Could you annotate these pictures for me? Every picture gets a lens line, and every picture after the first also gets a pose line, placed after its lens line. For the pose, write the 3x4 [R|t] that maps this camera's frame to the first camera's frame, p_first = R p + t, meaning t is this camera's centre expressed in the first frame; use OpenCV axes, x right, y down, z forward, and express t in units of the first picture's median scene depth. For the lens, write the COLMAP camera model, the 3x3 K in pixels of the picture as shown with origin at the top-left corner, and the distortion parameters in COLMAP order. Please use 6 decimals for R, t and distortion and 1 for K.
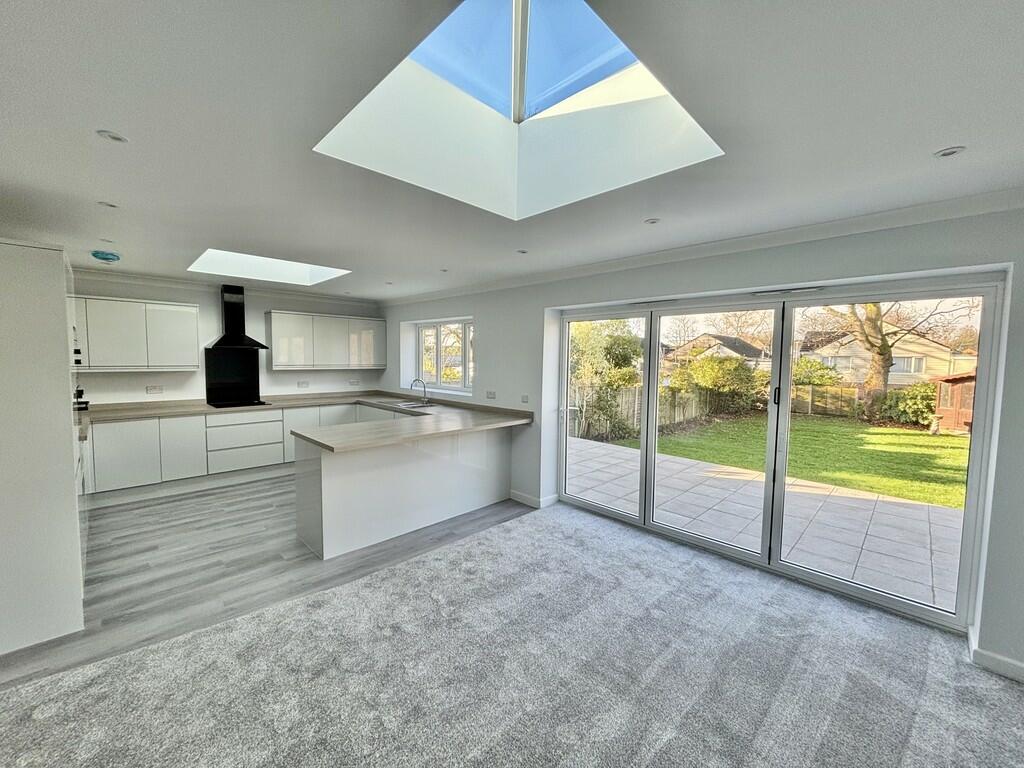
lens RADIAL K [[410.6, 0, 510.2], [0, 410.6, 383.5], [0, 0, 1]] dist [-0.002501, 0.000913]
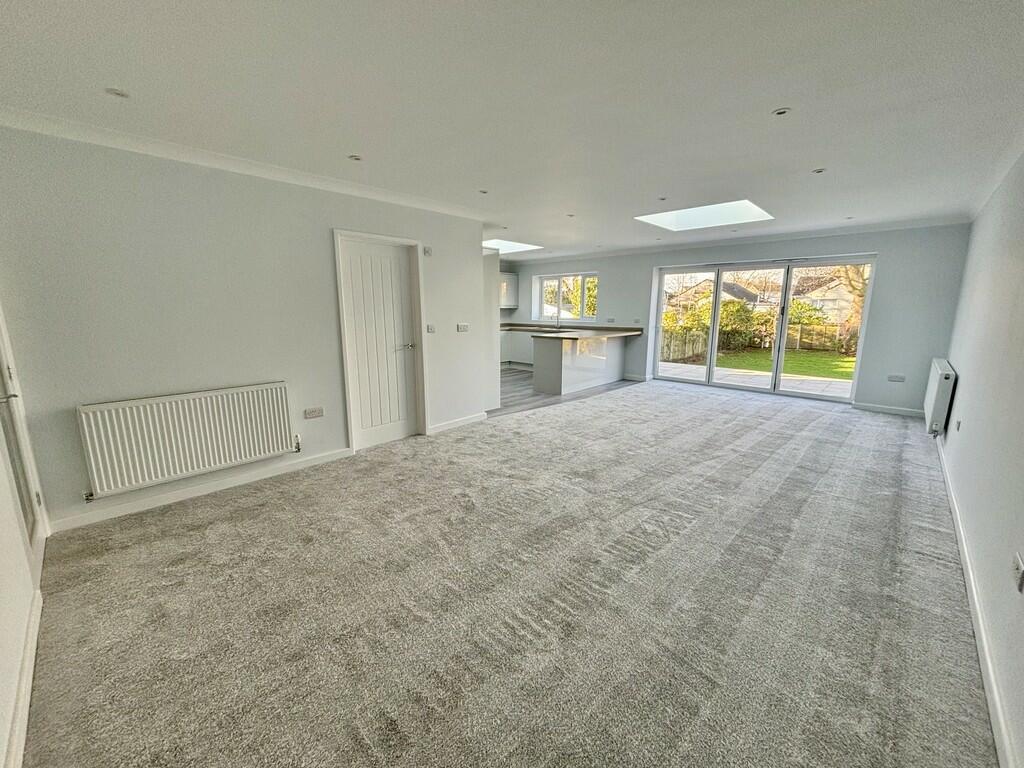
lens RADIAL K [[410.6, 0, 509.4], [0, 410.6, 382.2], [0, 0, 1]] dist [-0.002501, 0.000913]
pose [[0.999704, -0.017682, 0.016727, -0.439193], [0.015596, 0.992944, 0.117556, 0.067299], [-0.018688, -0.117260, 0.992925, -0.614544]]
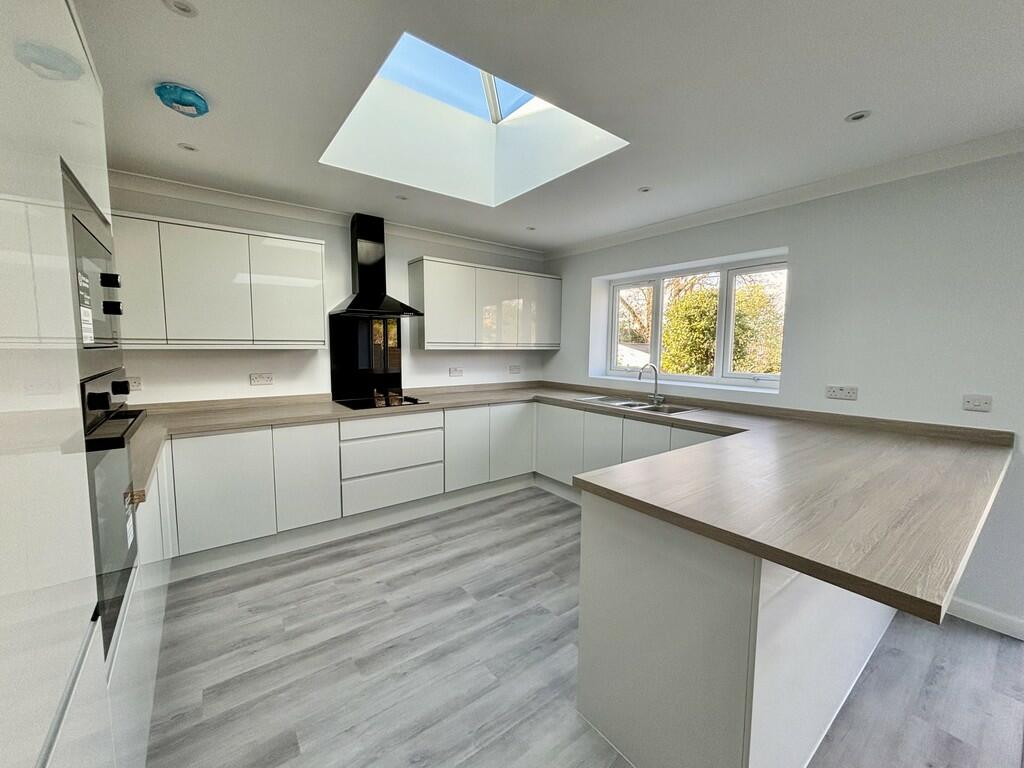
lens RADIAL K [[410.6, 0, 509.4], [0, 410.6, 383.3], [0, 0, 1]] dist [-0.002501, 0.000913]
pose [[0.990986, 0.007557, -0.133749, -0.354599], [-0.003898, 0.999612, 0.027596, 0.002217], [0.133905, -0.026825, 0.990631, 0.372156]]
